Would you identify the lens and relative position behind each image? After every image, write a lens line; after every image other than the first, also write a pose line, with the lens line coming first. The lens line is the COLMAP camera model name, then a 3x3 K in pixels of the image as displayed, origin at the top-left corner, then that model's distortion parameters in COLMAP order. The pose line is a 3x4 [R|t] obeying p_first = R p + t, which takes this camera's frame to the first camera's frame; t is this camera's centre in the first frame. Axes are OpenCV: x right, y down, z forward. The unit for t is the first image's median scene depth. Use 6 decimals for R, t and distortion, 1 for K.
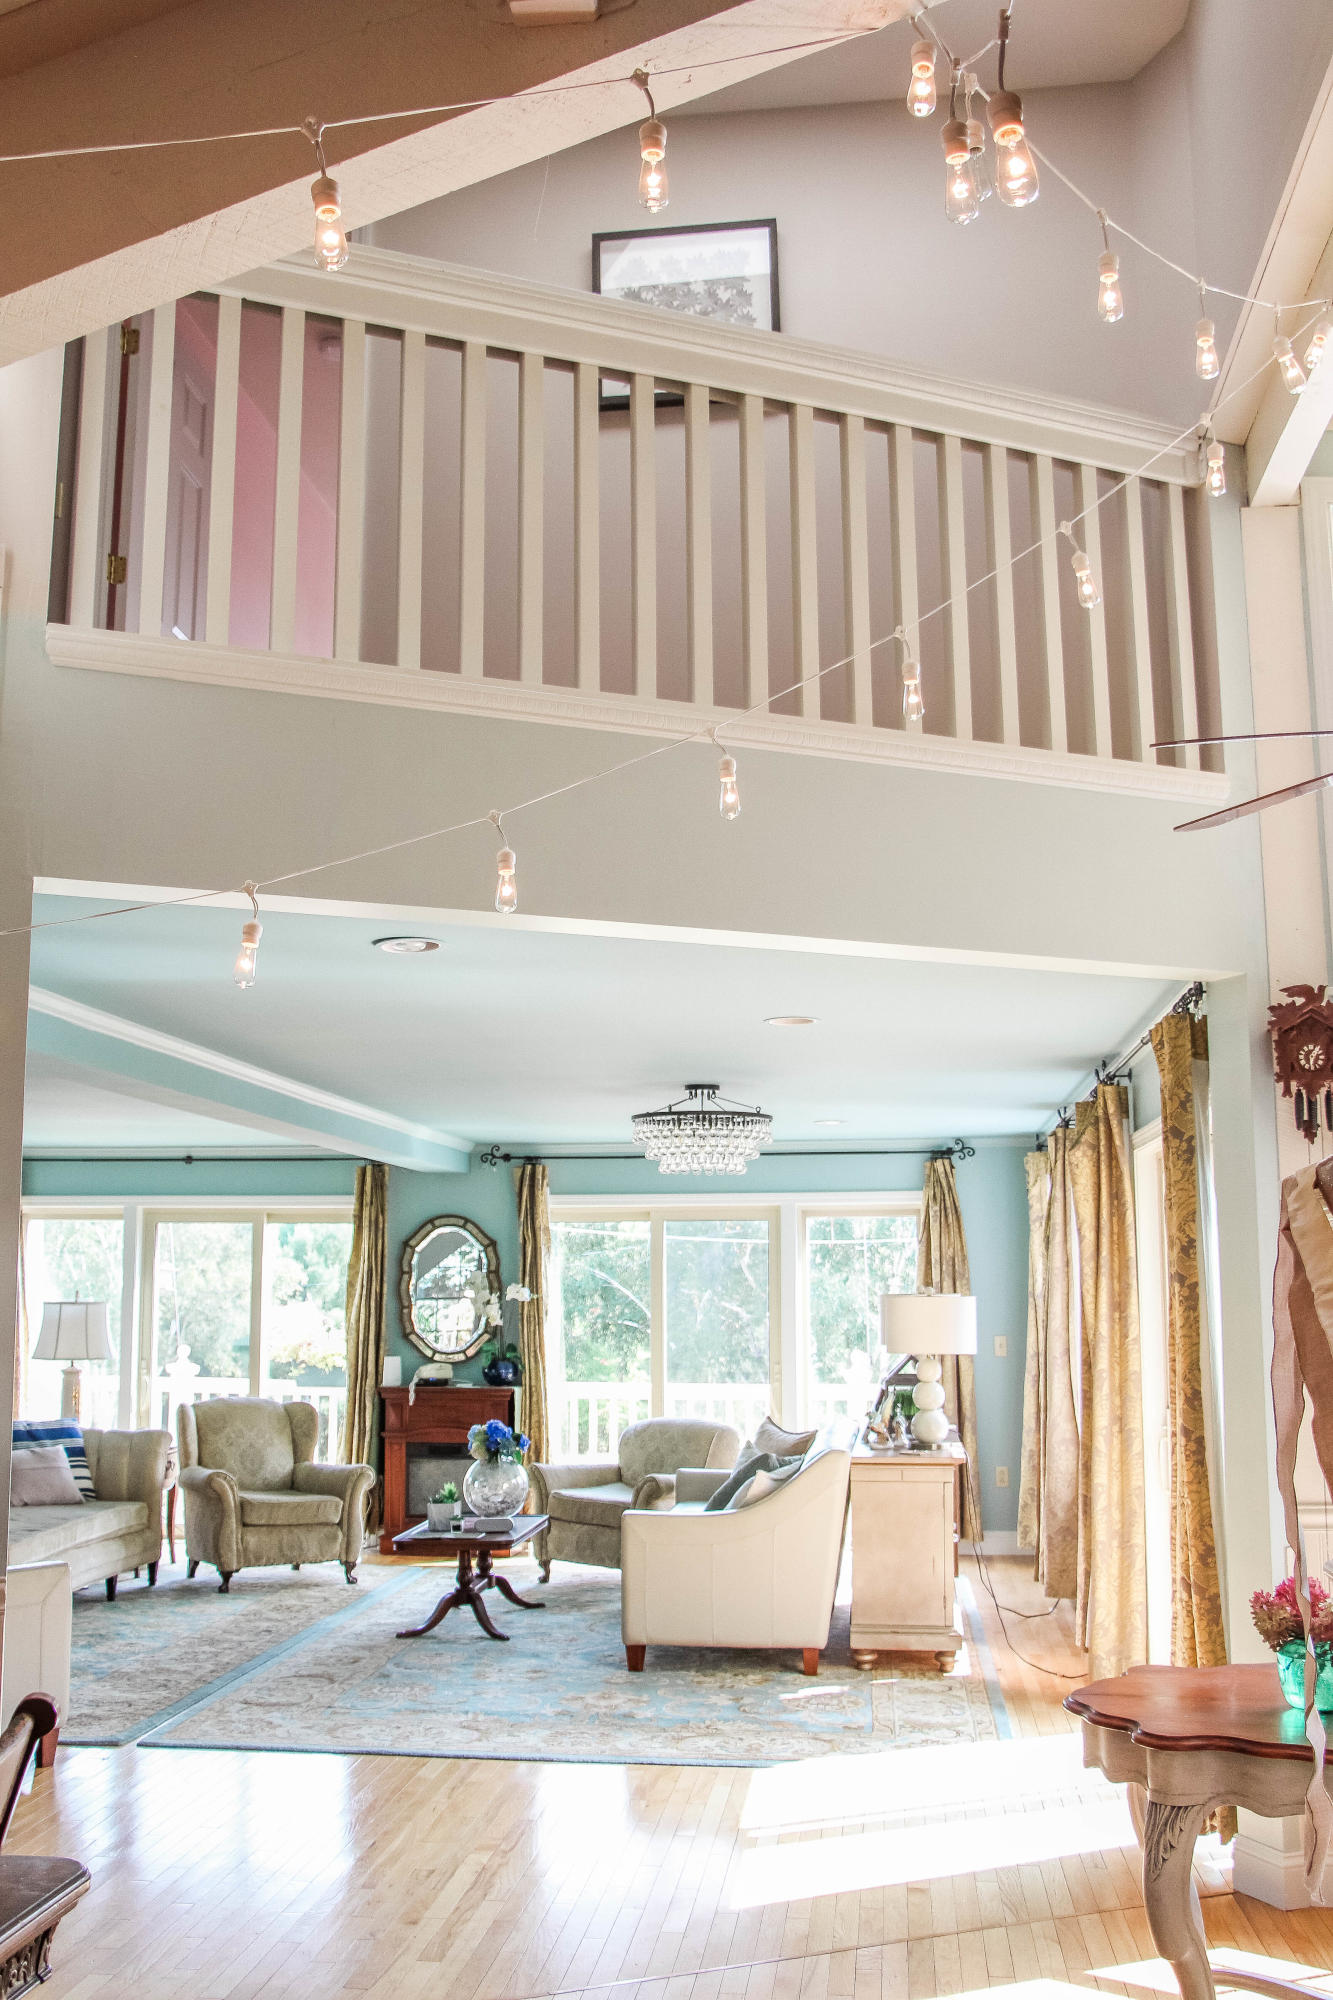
lens RADIAL K [[1848.2, 0, 666.5], [0, 1848.2, 1000.0], [0, 0, 1]] dist [-0.138880, 0.186078]
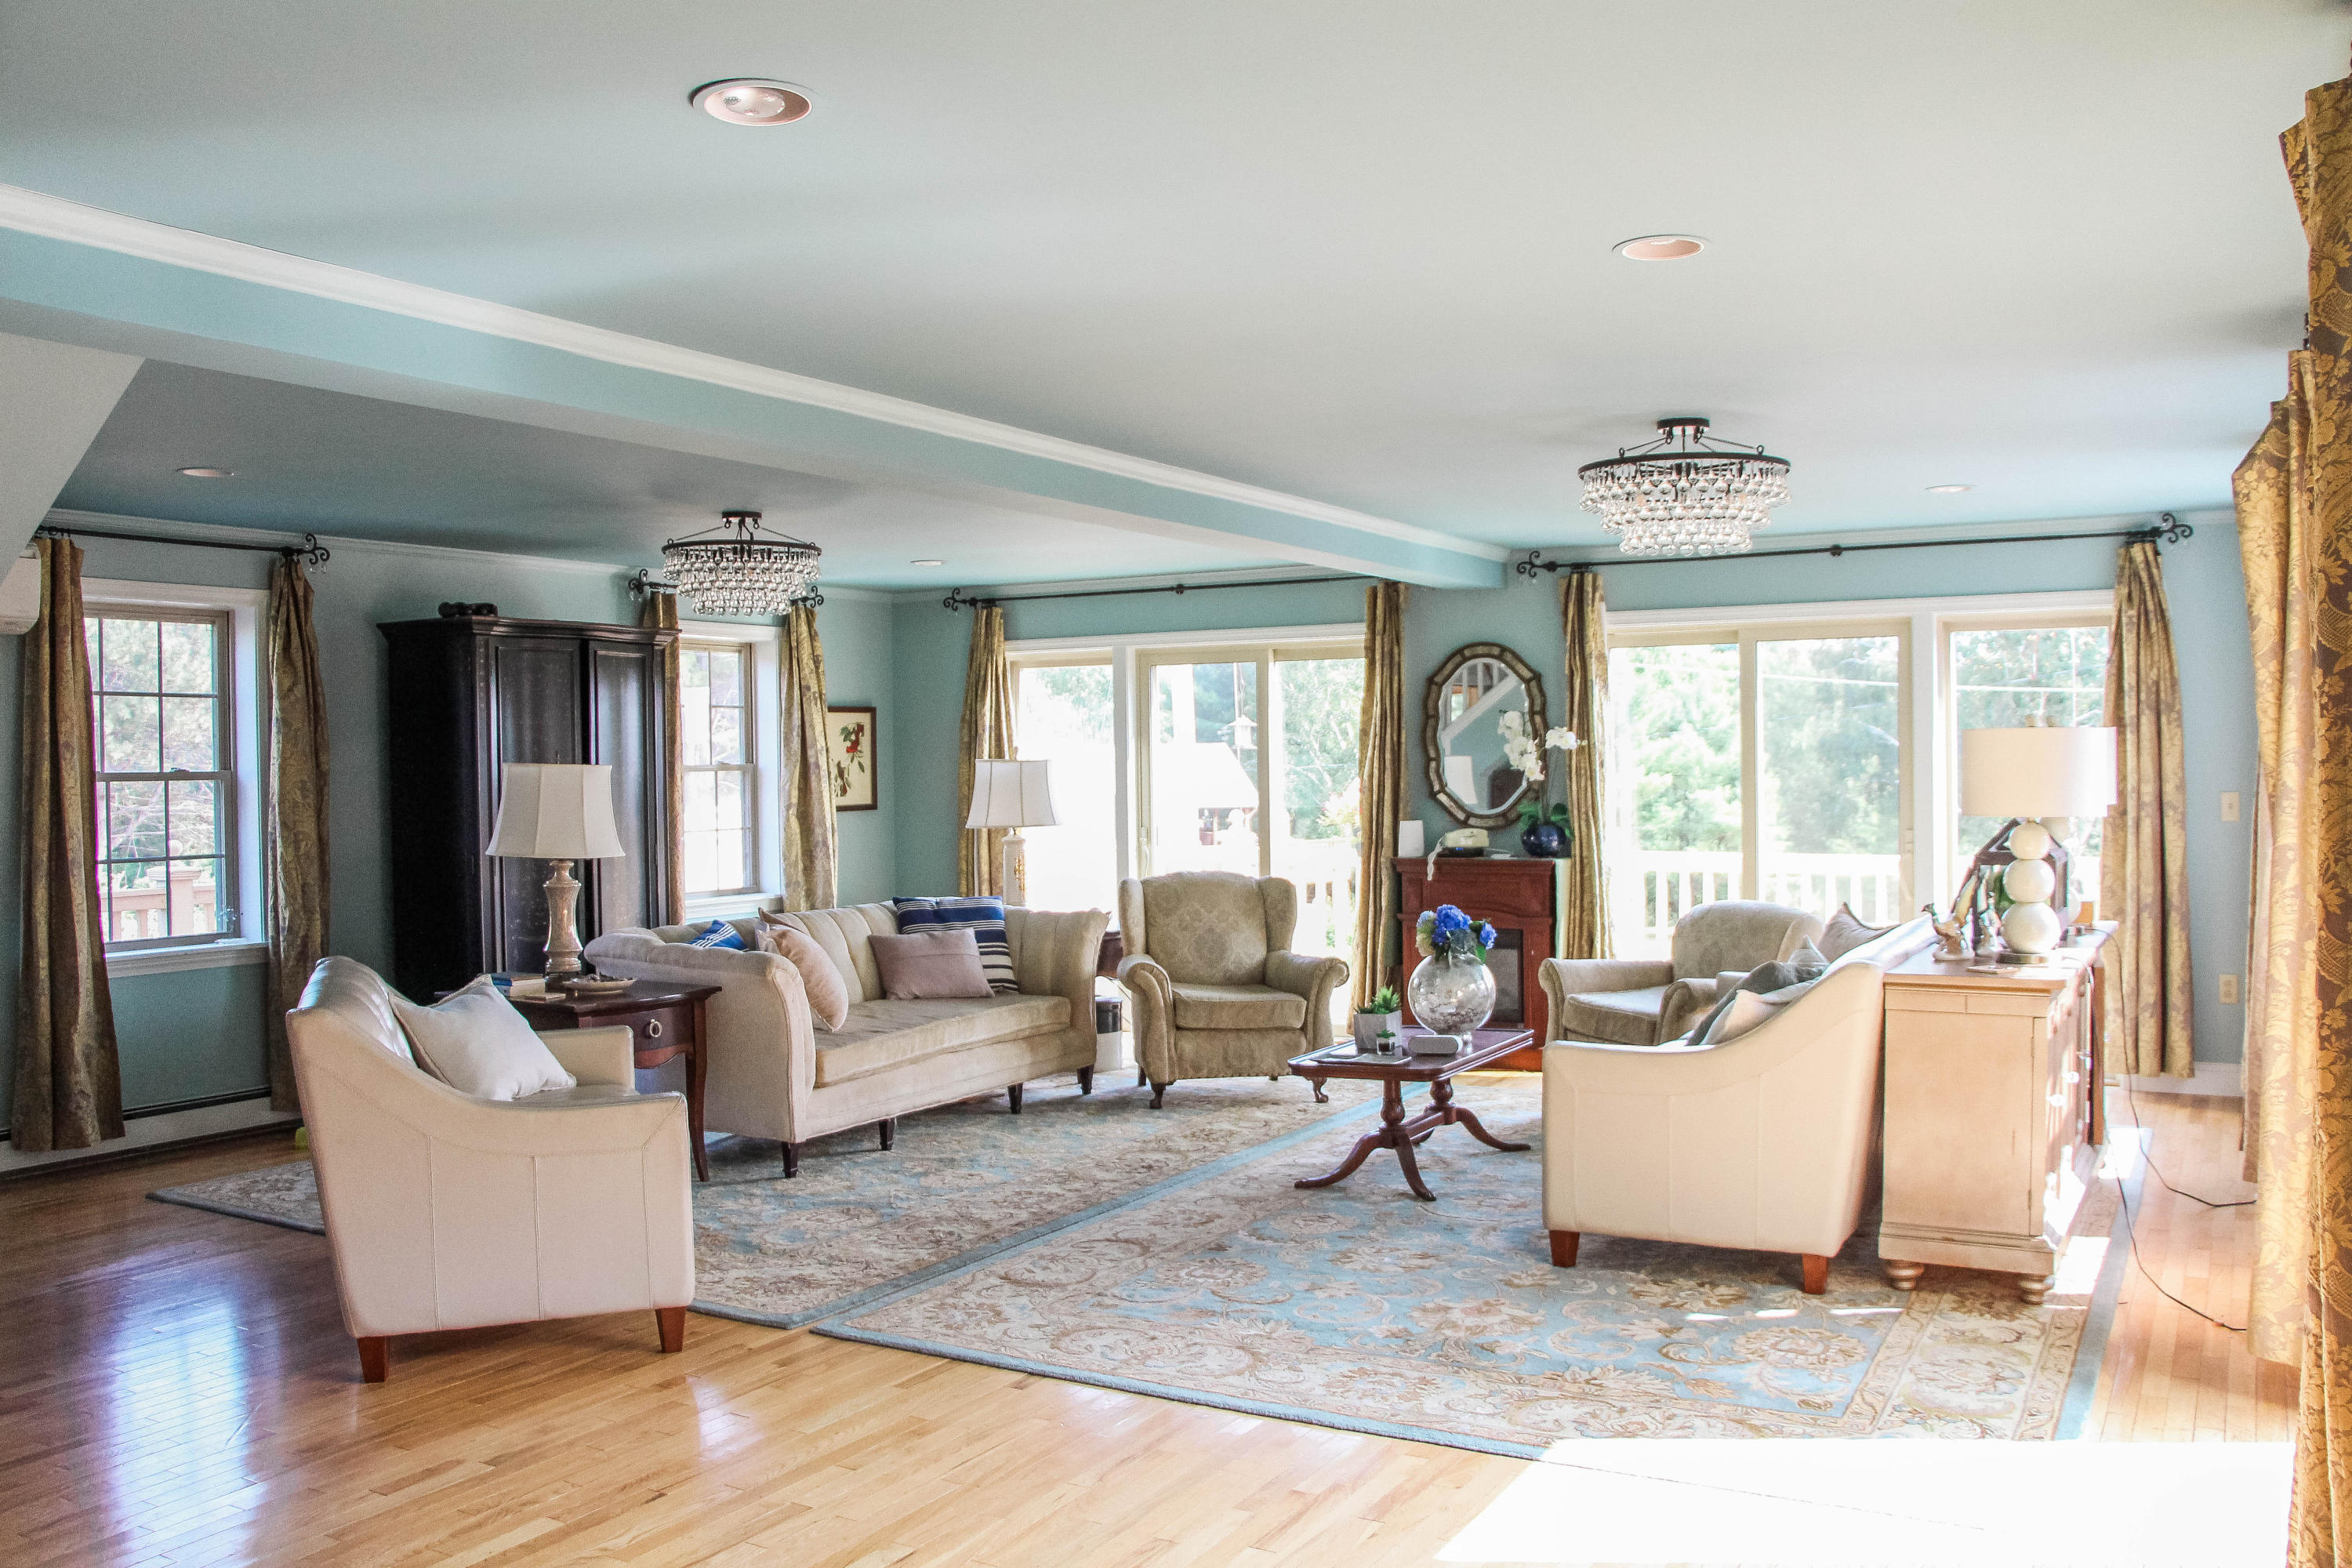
lens RADIAL K [[1939.9, 0, 1176.0], [0, 1939.9, 784.0], [0, 0, 1]] dist [-0.175824, 0.130449]
pose [[0.923141, -0.005231, -0.384426, 0.085266], [0.071272, 0.984904, 0.157746, 0.039912], [0.377798, -0.173021, 0.909578, 0.205404]]
